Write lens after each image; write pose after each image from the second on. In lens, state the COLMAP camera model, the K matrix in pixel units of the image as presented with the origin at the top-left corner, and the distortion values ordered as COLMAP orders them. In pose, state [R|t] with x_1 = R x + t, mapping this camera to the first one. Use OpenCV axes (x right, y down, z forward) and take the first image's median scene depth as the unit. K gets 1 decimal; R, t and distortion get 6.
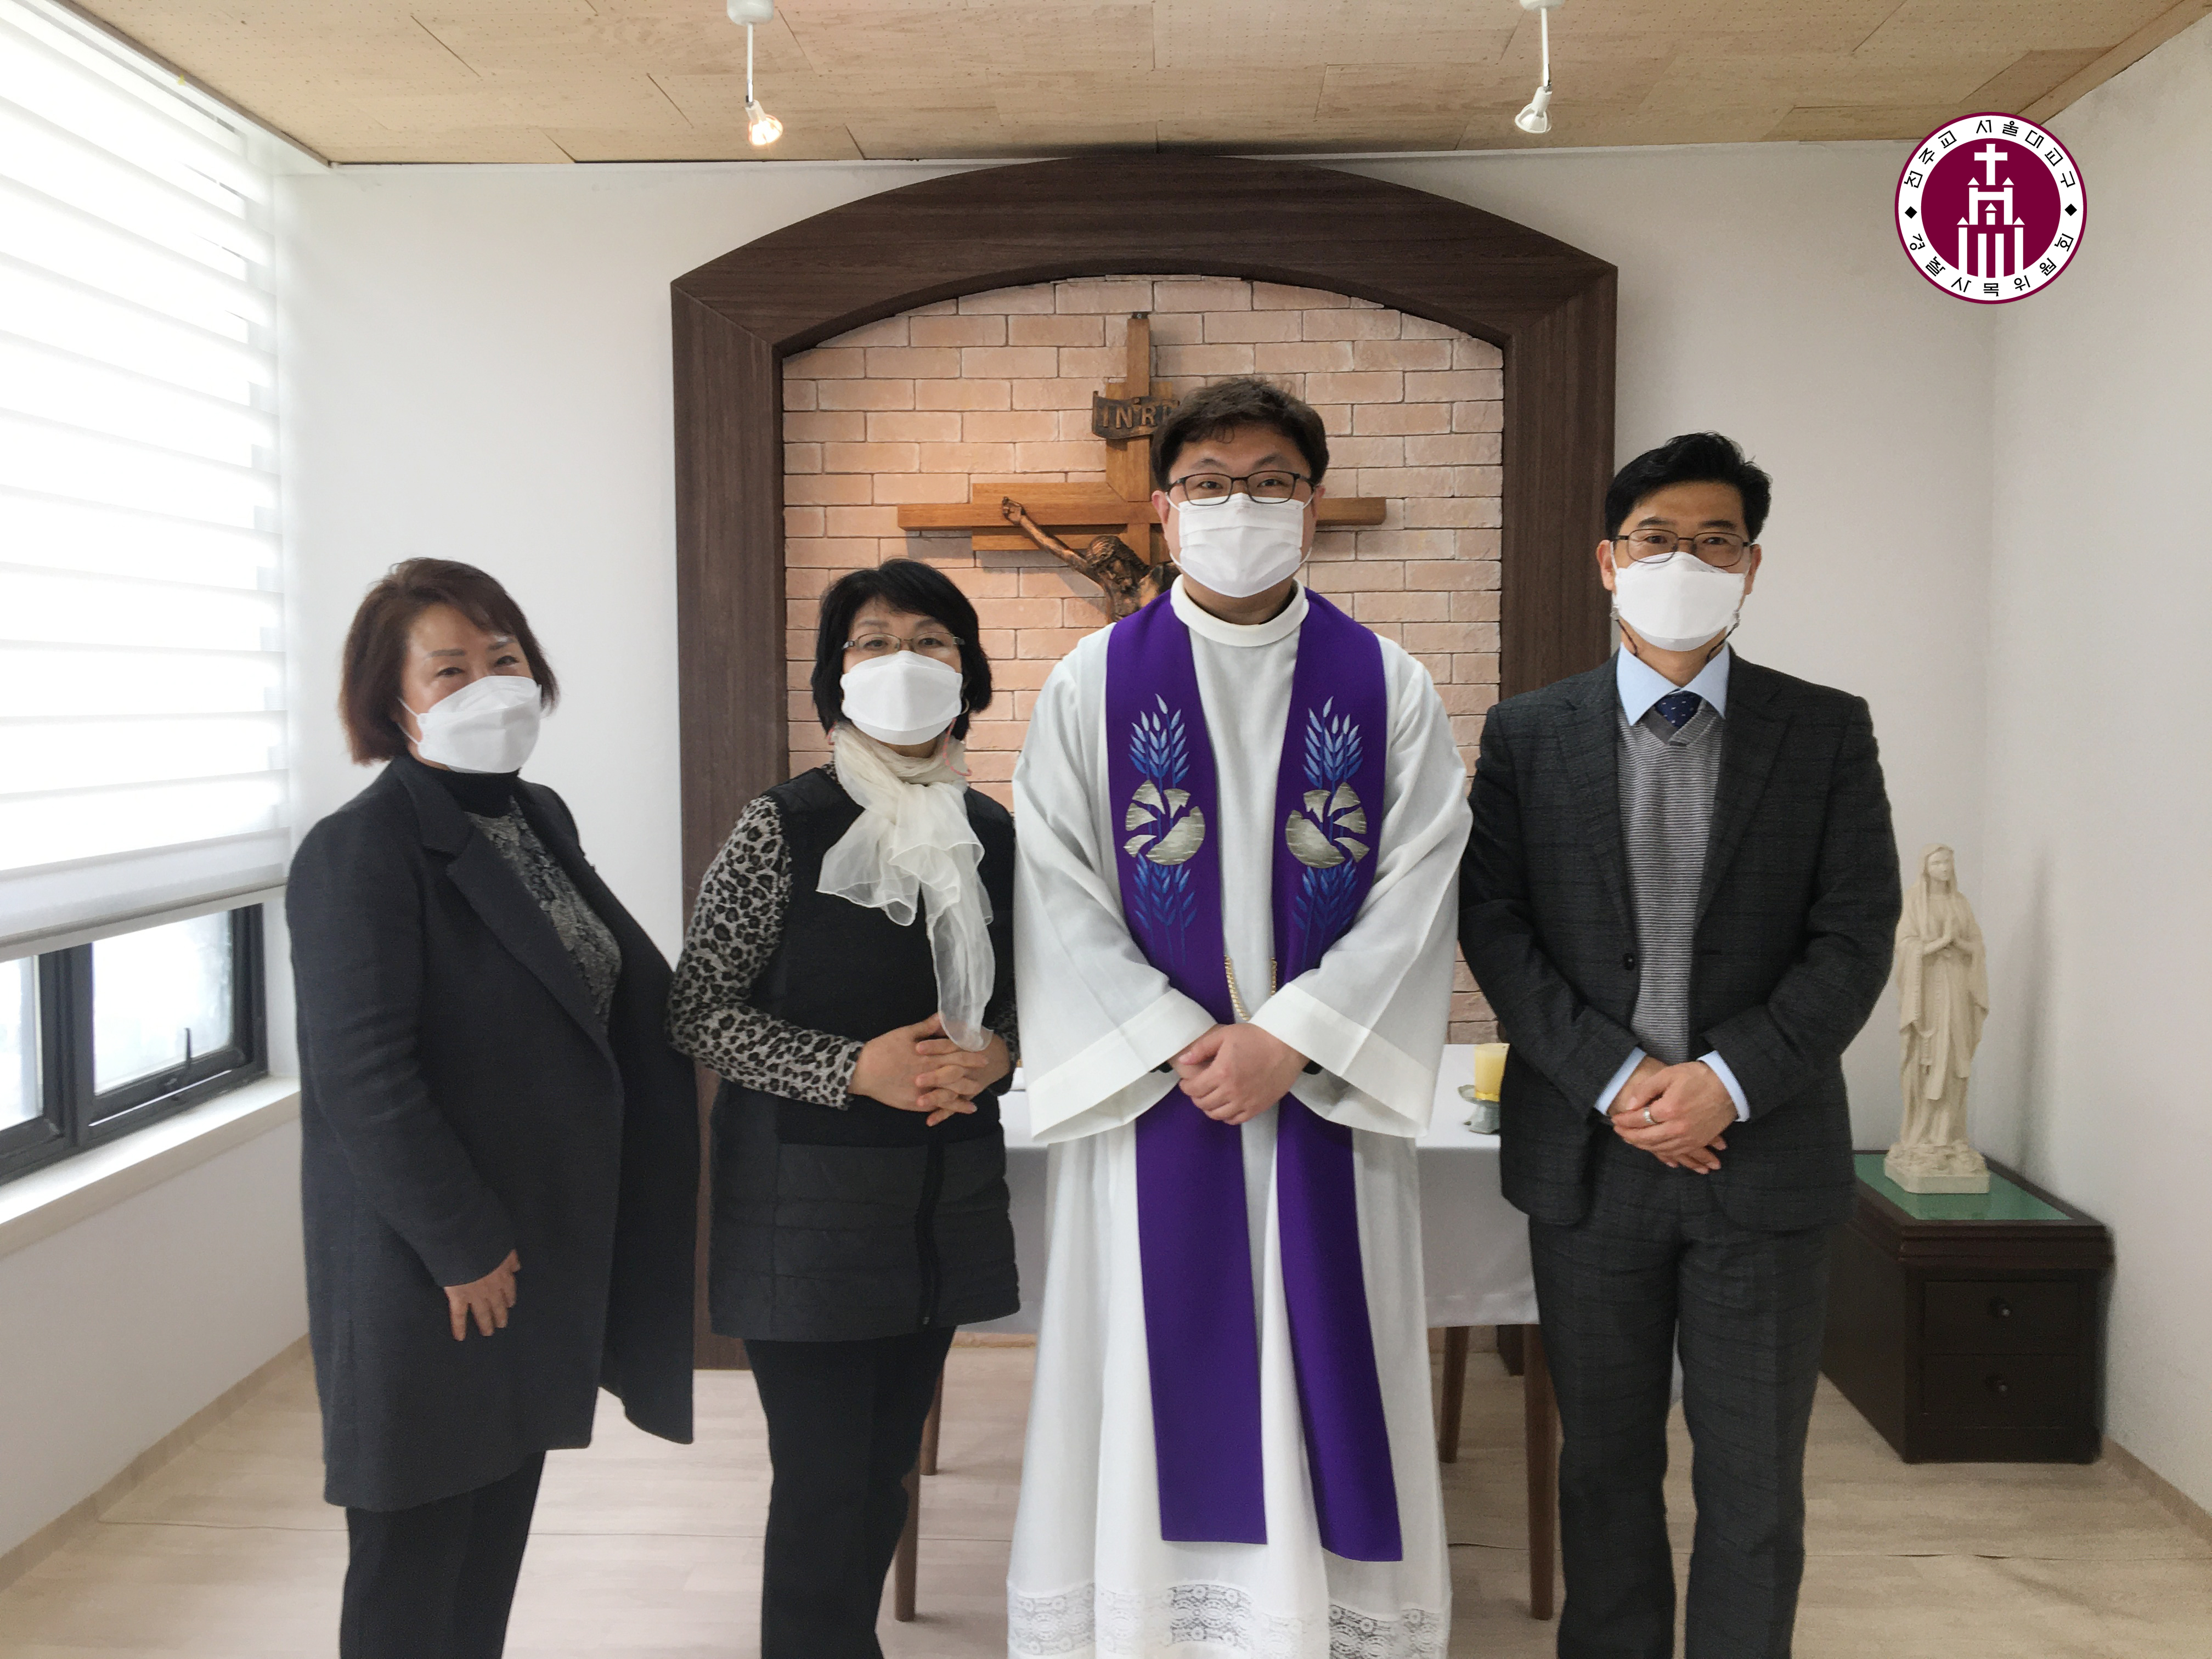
lens RADIAL K [[1891.3, 0, 1104.1], [0, 1891.3, 816.6], [0, 0, 1]] dist [0.051578, -0.016036]
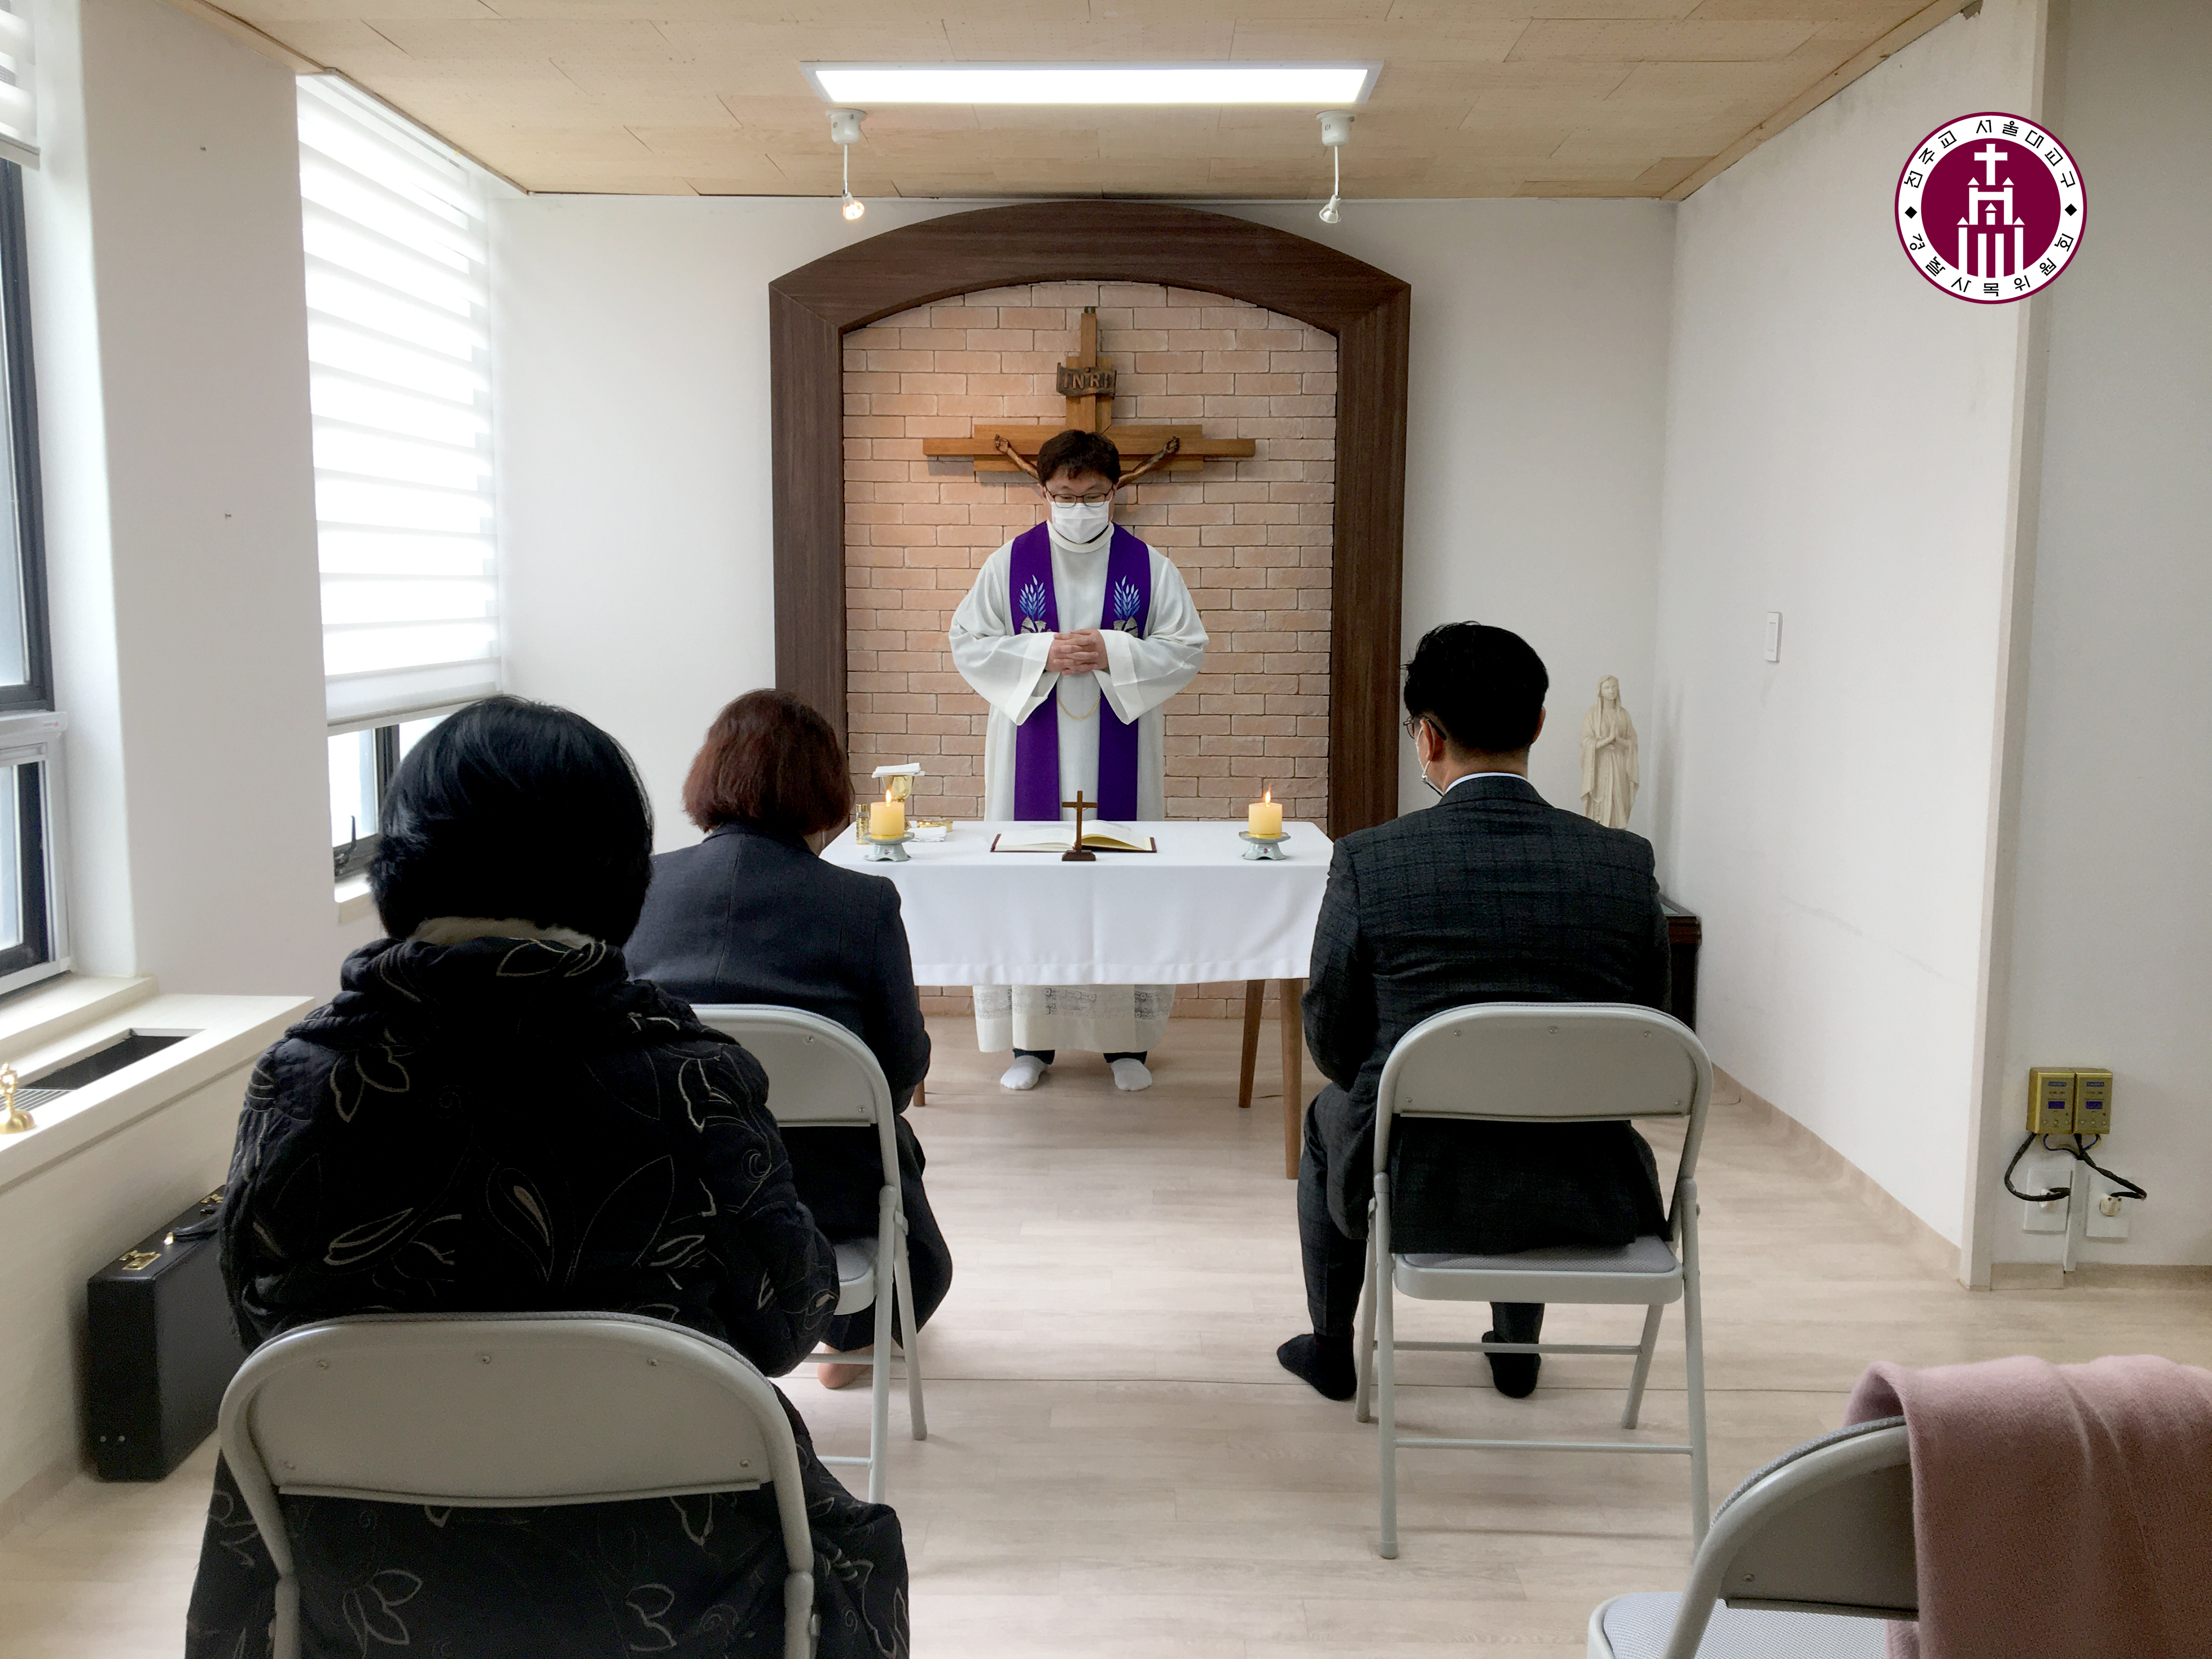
lens RADIAL K [[1891.3, 0, 1110.0], [0, 1891.3, 827.0], [0, 0, 1]] dist [0.051578, -0.016036]
pose [[0.999669, 0.008792, 0.024188, 0.002526], [-0.010205, 0.998210, 0.058925, 0.047235], [-0.023627, -0.059152, 0.997969, -0.485018]]
